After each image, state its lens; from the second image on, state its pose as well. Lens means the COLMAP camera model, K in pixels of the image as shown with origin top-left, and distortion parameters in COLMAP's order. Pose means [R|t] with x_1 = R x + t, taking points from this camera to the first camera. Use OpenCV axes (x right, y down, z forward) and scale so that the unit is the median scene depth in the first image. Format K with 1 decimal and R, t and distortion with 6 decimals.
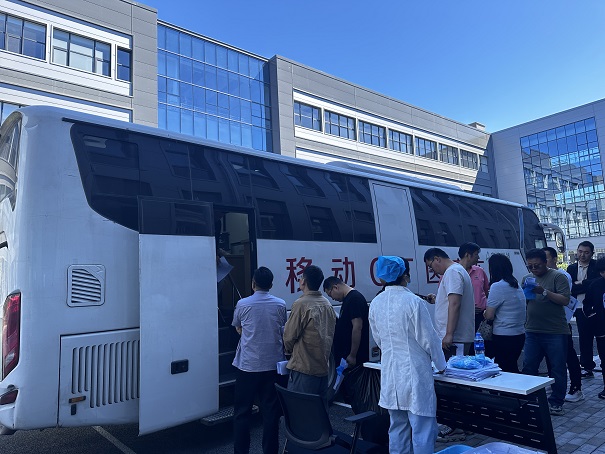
lens RADIAL K [[421.3, 0, 302.5], [0, 421.3, 227.0], [0, 0, 1]] dist [0.087665, -0.125461]
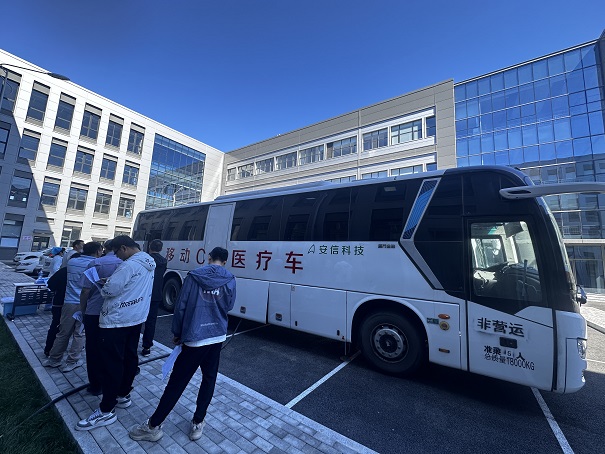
lens RADIAL K [[241.2, 0, 302.1], [0, 241.2, 228.9], [0, 0, 1]] dist [-0.006006, 0.000317]
pose [[0.278597, -0.059654, -0.958554, 0.307743], [0.066063, 0.996895, -0.042839, 0.014395], [0.958133, -0.051390, 0.281673, 0.266321]]
